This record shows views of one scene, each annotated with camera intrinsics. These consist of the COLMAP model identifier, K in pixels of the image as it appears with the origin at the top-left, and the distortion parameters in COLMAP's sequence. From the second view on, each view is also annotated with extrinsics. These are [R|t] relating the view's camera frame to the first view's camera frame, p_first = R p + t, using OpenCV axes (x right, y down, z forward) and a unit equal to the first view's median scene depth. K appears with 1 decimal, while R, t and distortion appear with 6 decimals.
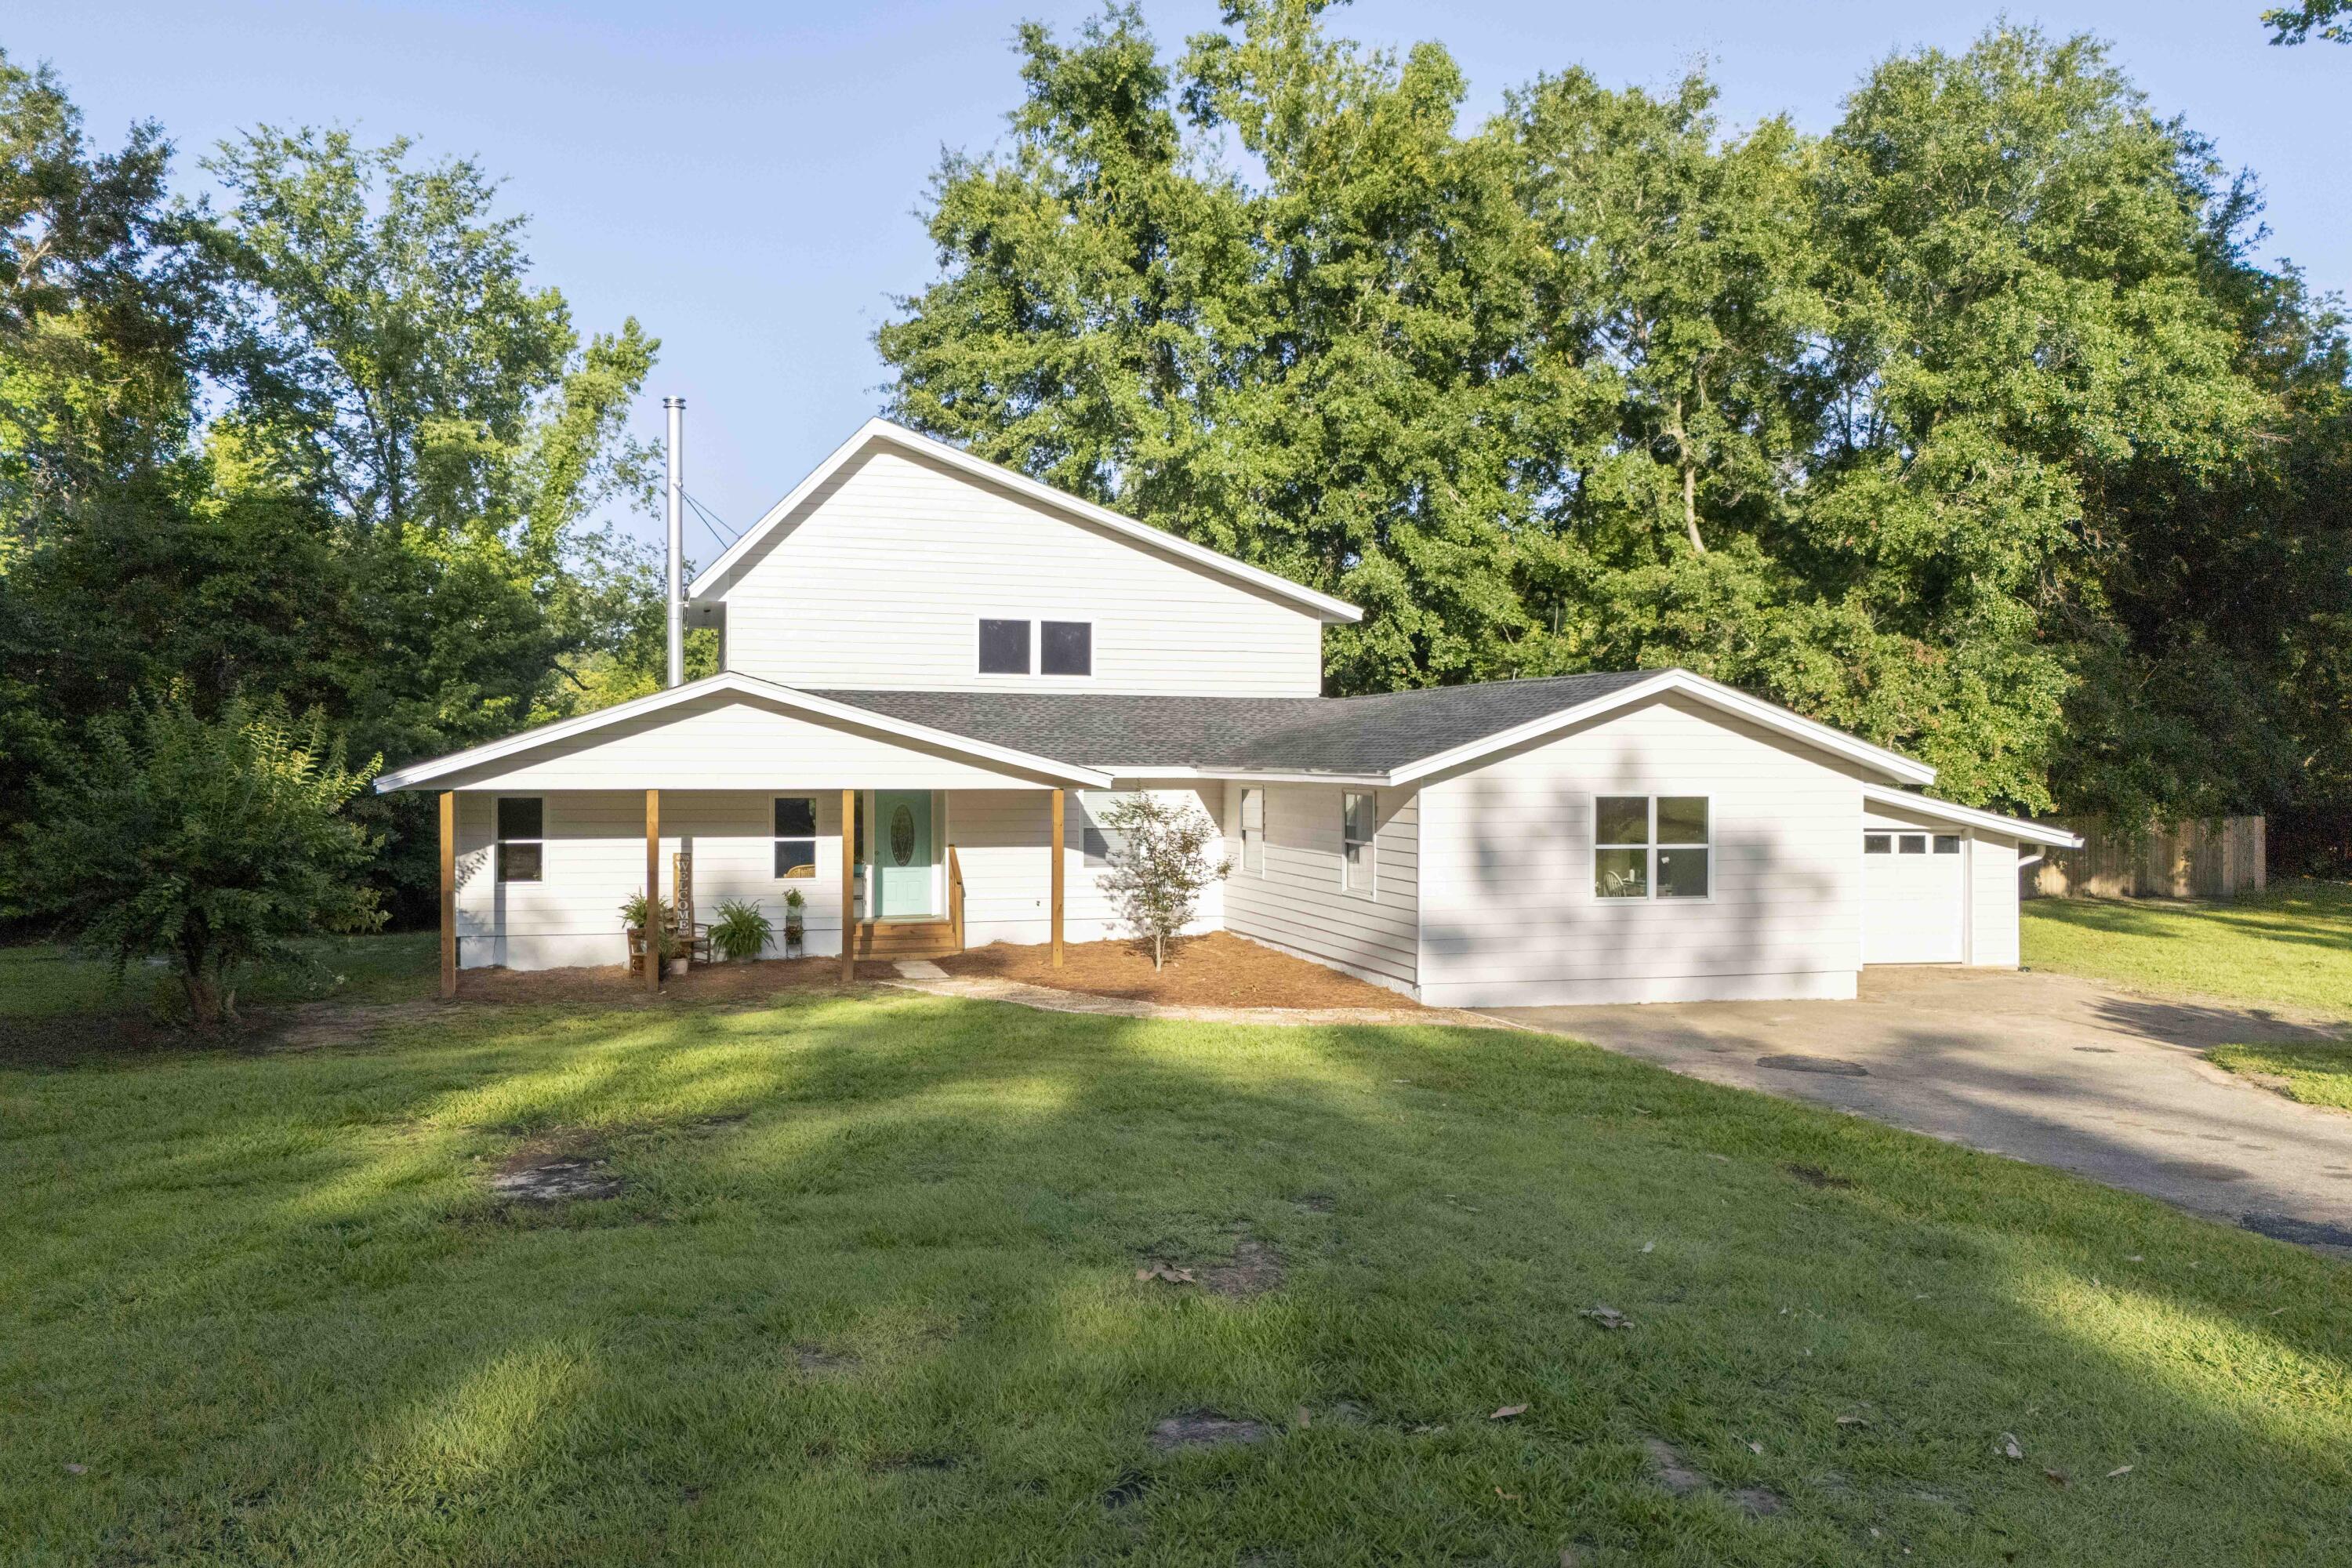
lens RADIAL K [[1682.4, 0, 1158.2], [0, 1682.4, 790.9], [0, 0, 1]] dist [0.036009, -0.004630]
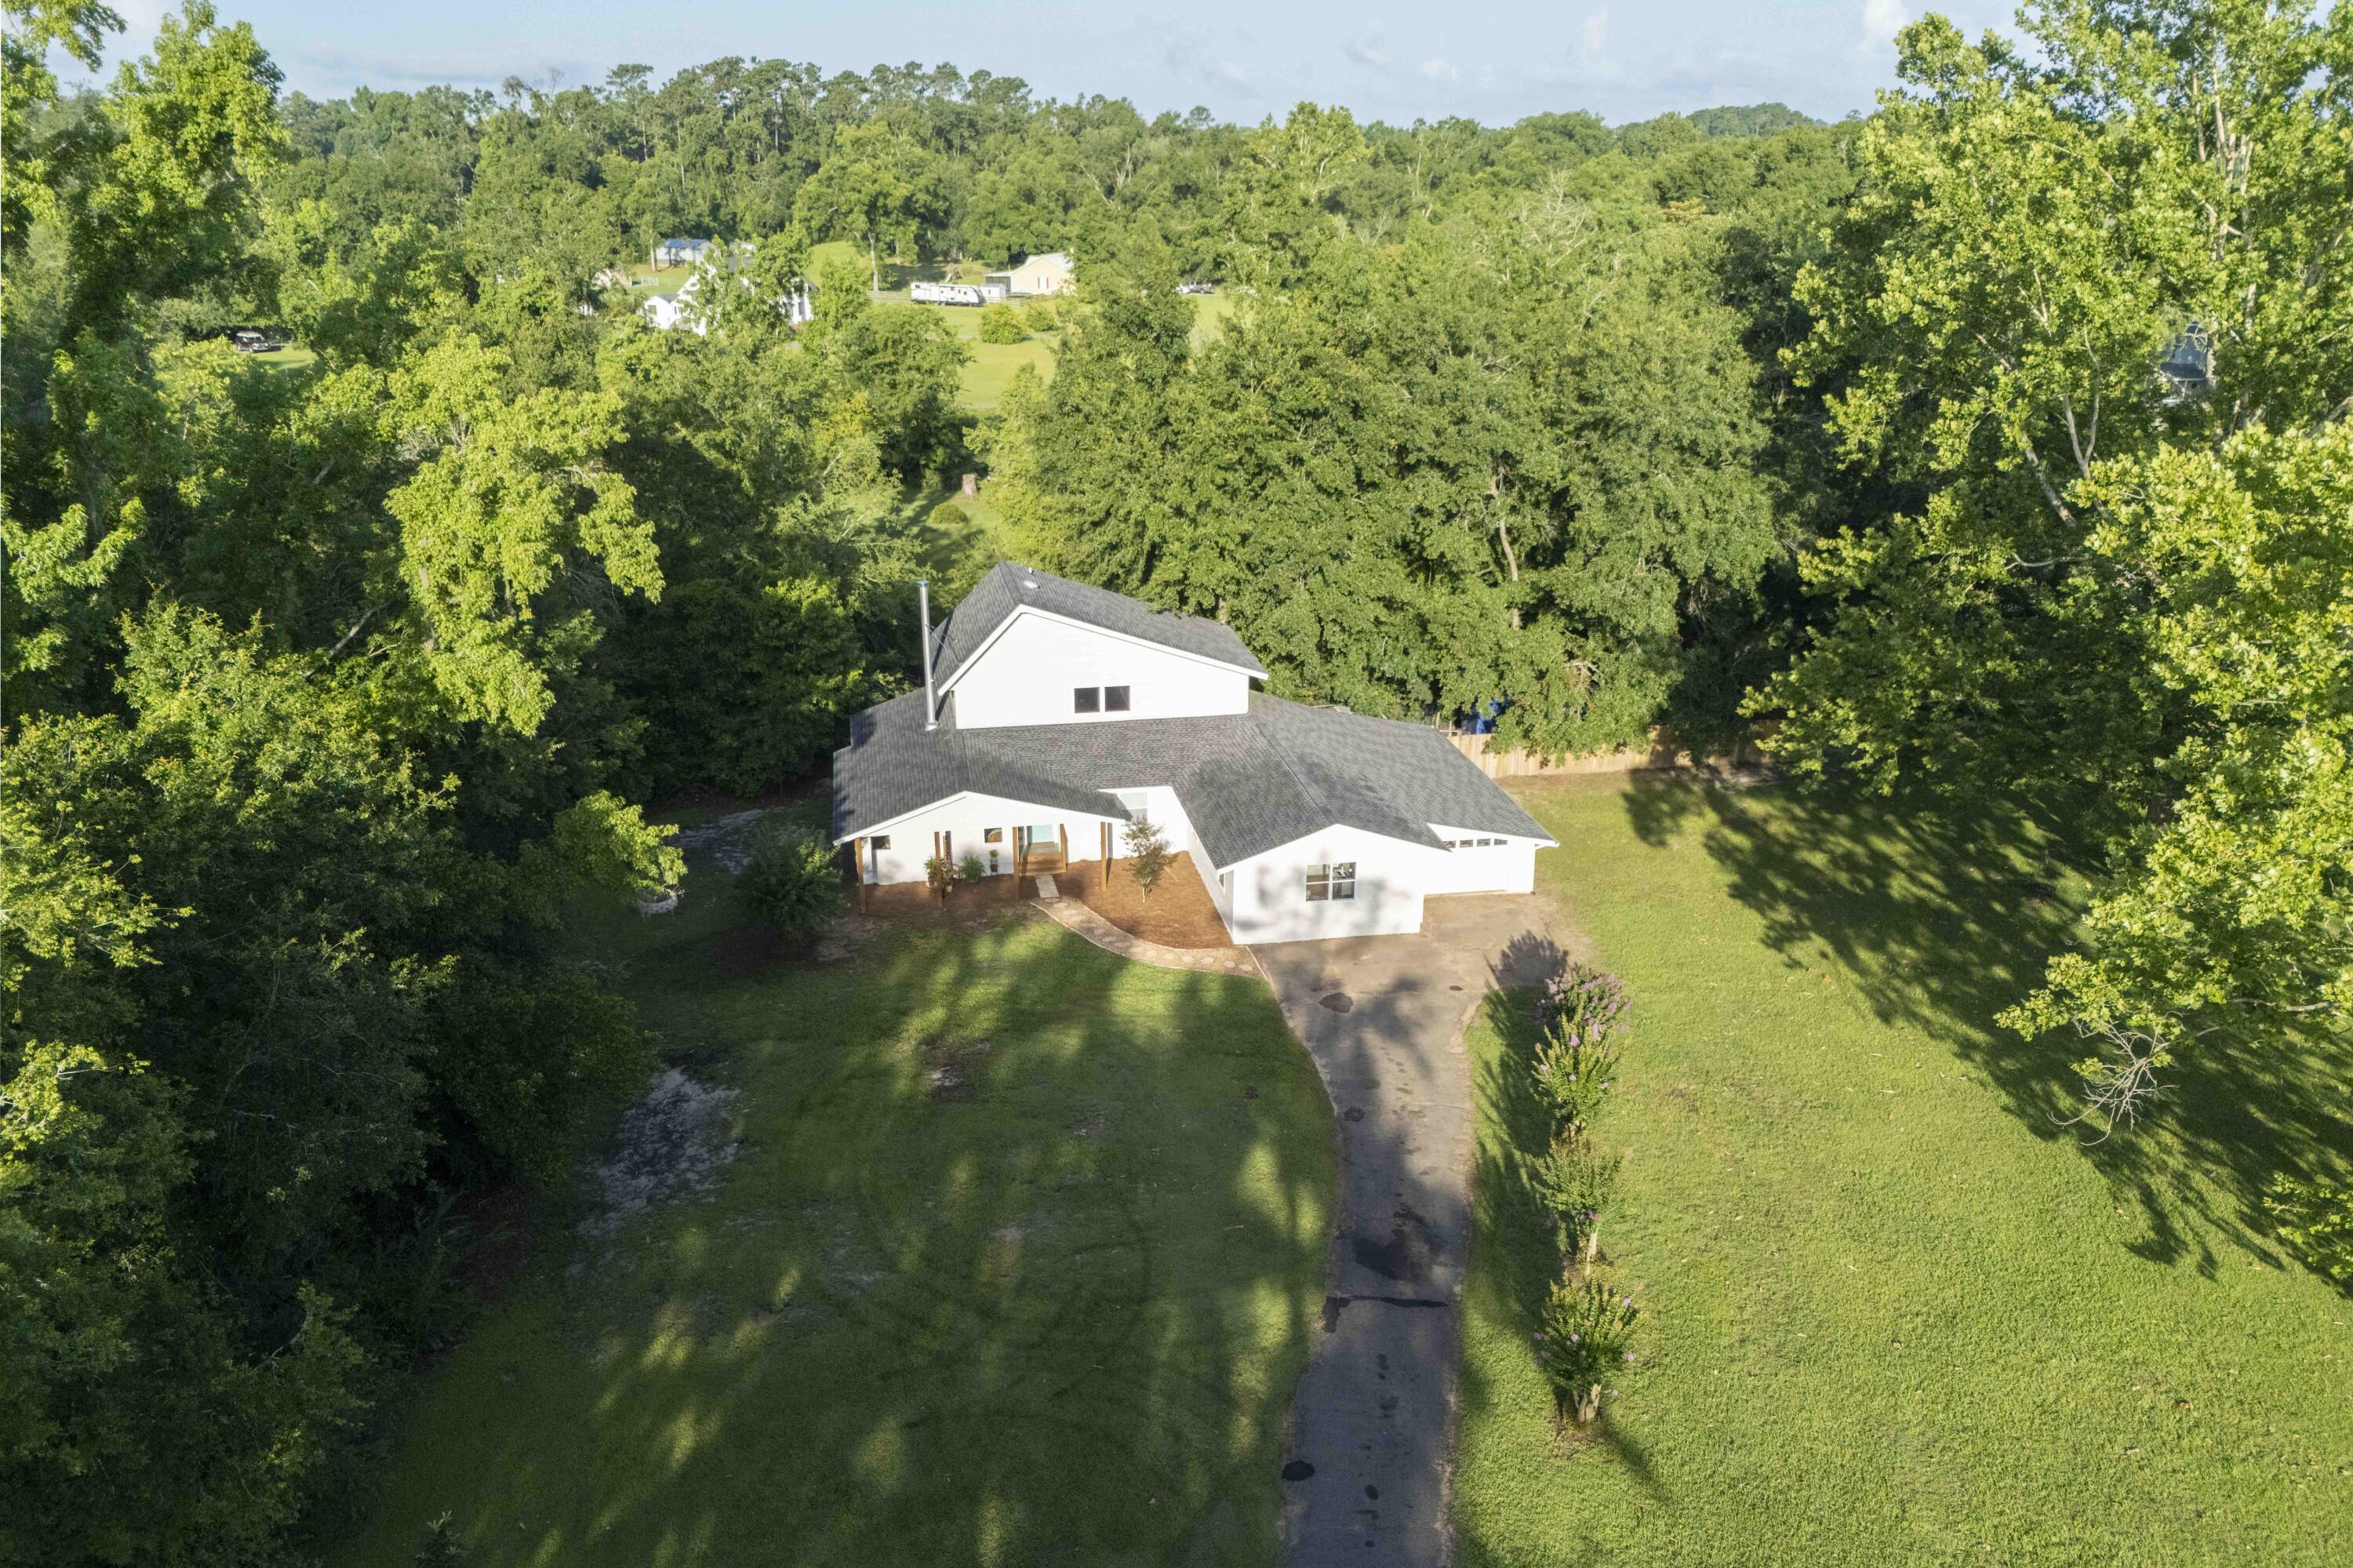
lens RADIAL K [[1617.9, 0, 1174.0], [0, 1617.9, 865.4], [0, 0, 1]] dist [0.039936, -0.044985]
pose [[0.996177, 0.031873, -0.081330, 0.155437], [0.001738, 0.923638, 0.383262, -0.562218], [0.087335, -0.381938, 0.920052, -0.755622]]
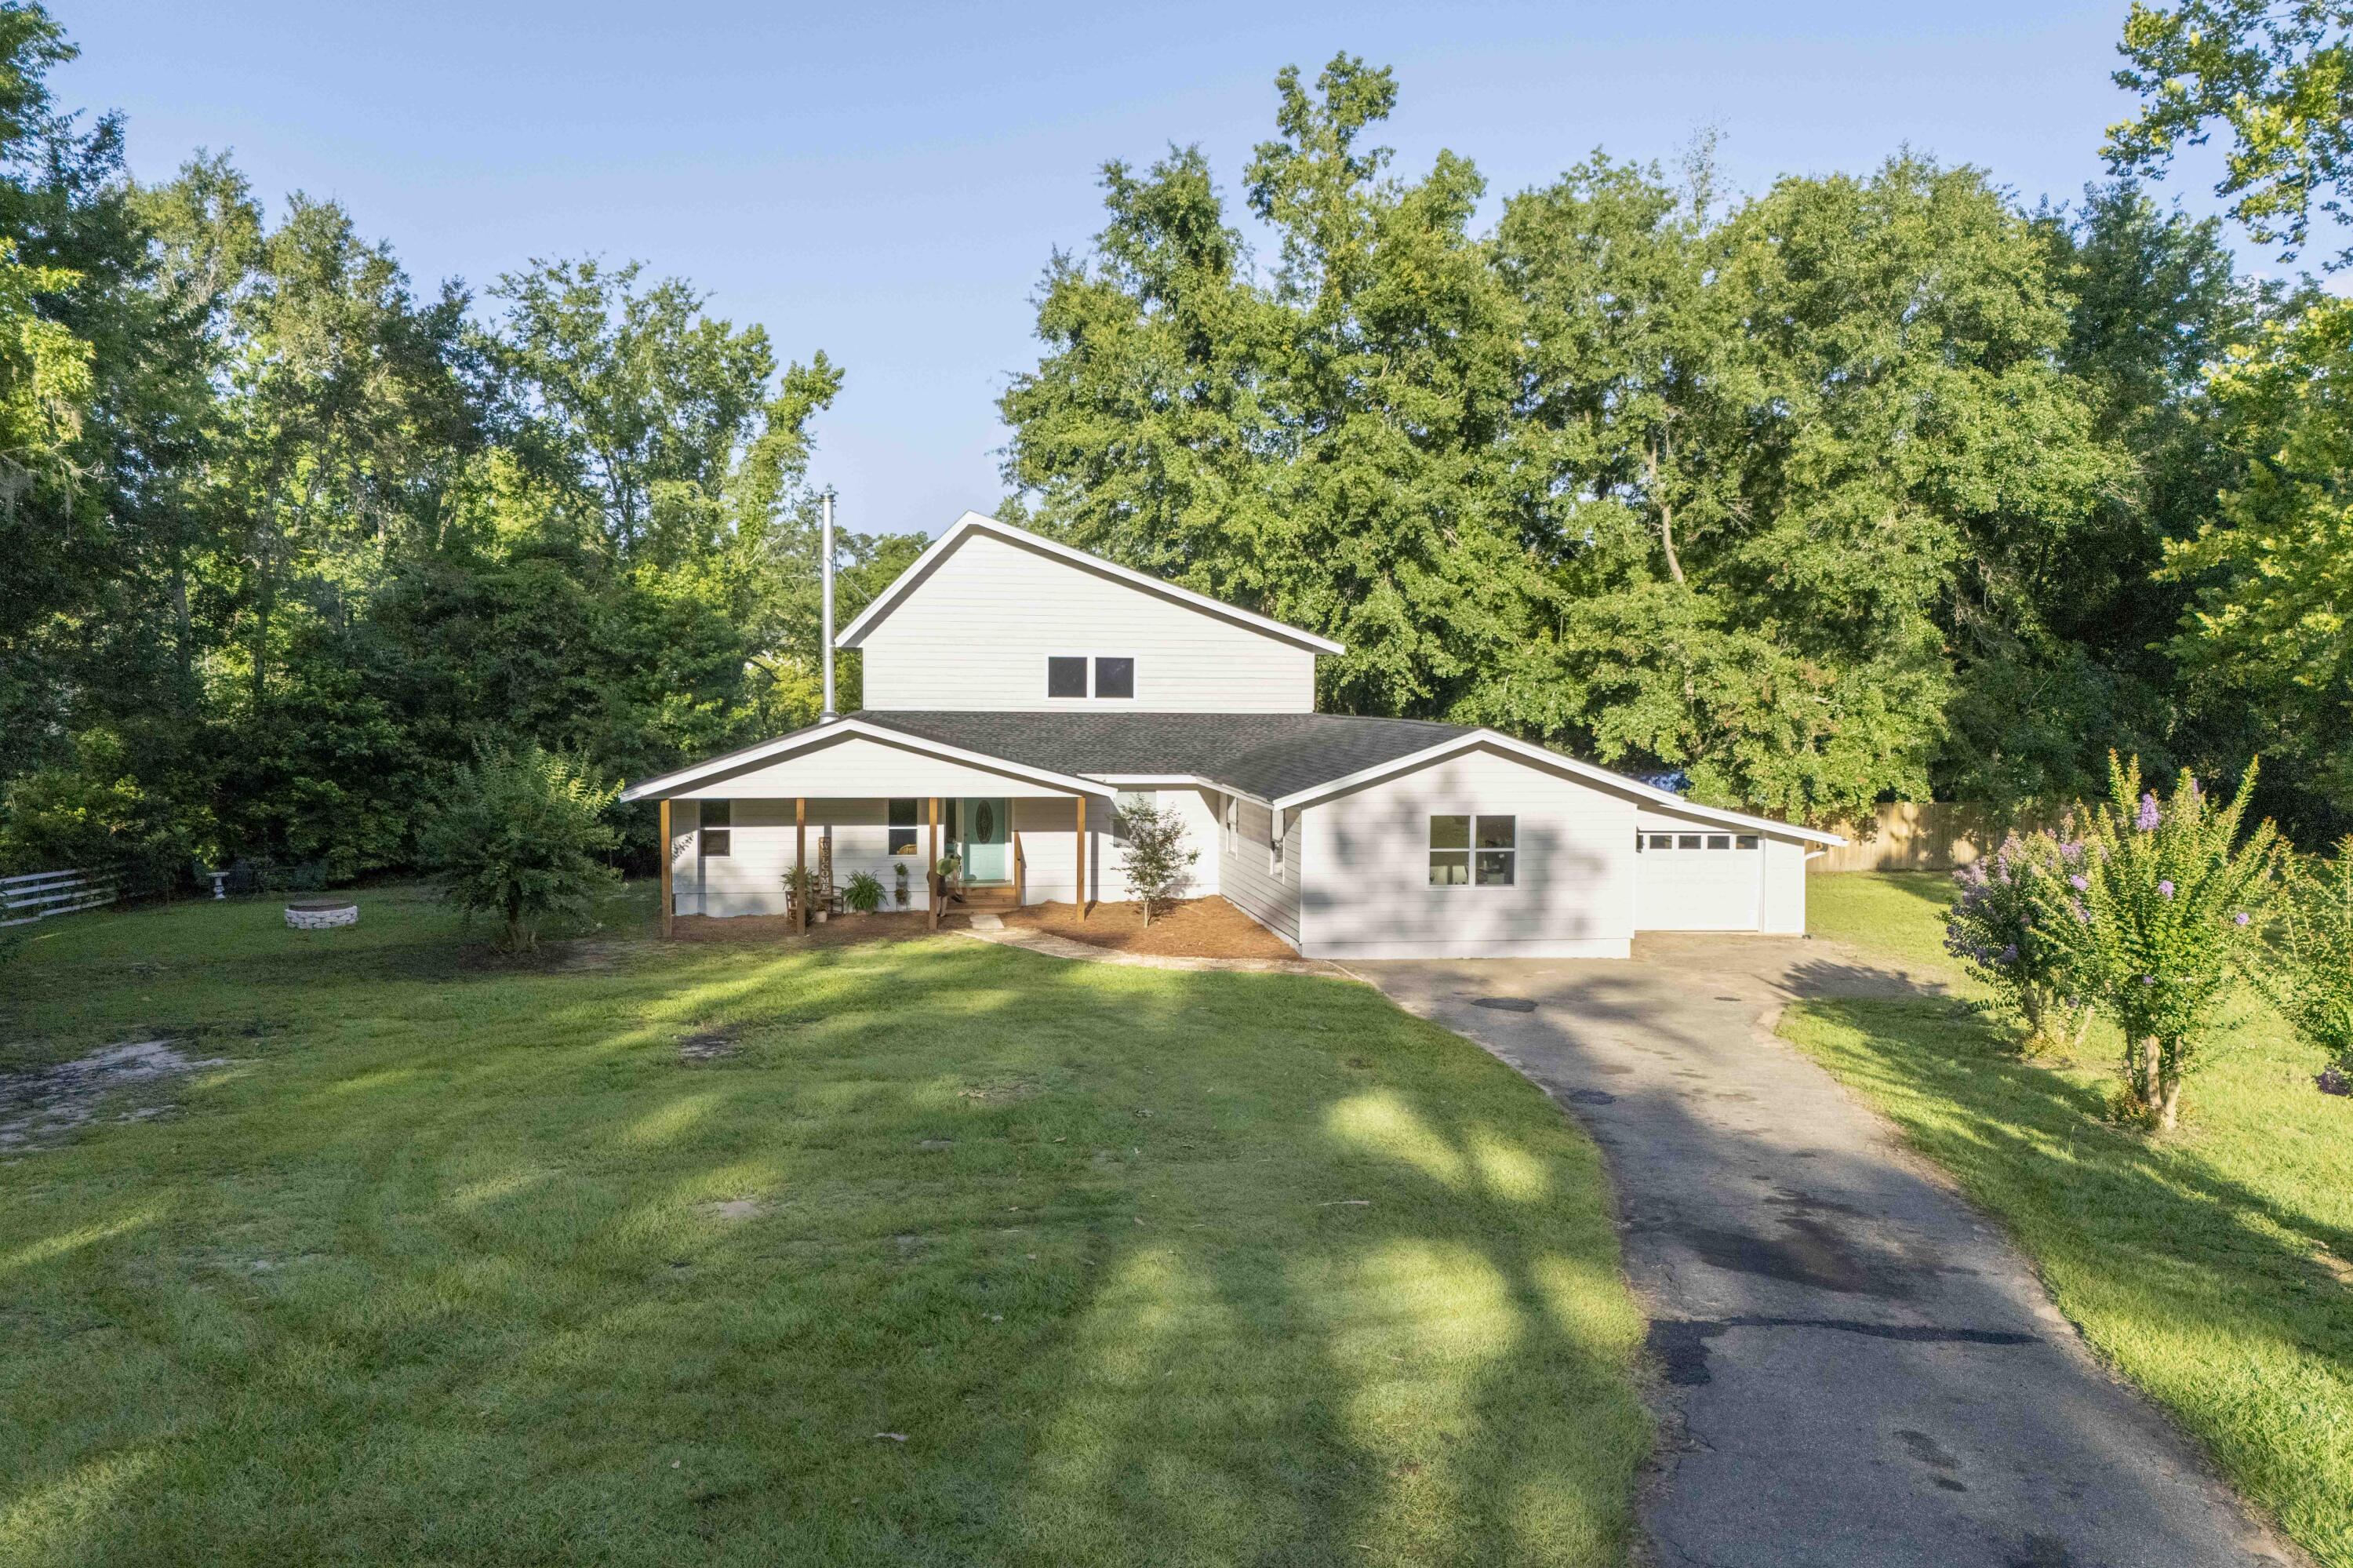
lens RADIAL K [[1662.6, 0, 1176.5], [0, 1662.6, 784.0], [0, 0, 1]] dist [0.042289, 0.000590]
pose [[0.994073, 0.010656, -0.108192, 0.118606], [-0.006136, 0.999098, 0.042023, -0.049070], [0.108542, -0.041110, 0.993241, -0.261407]]
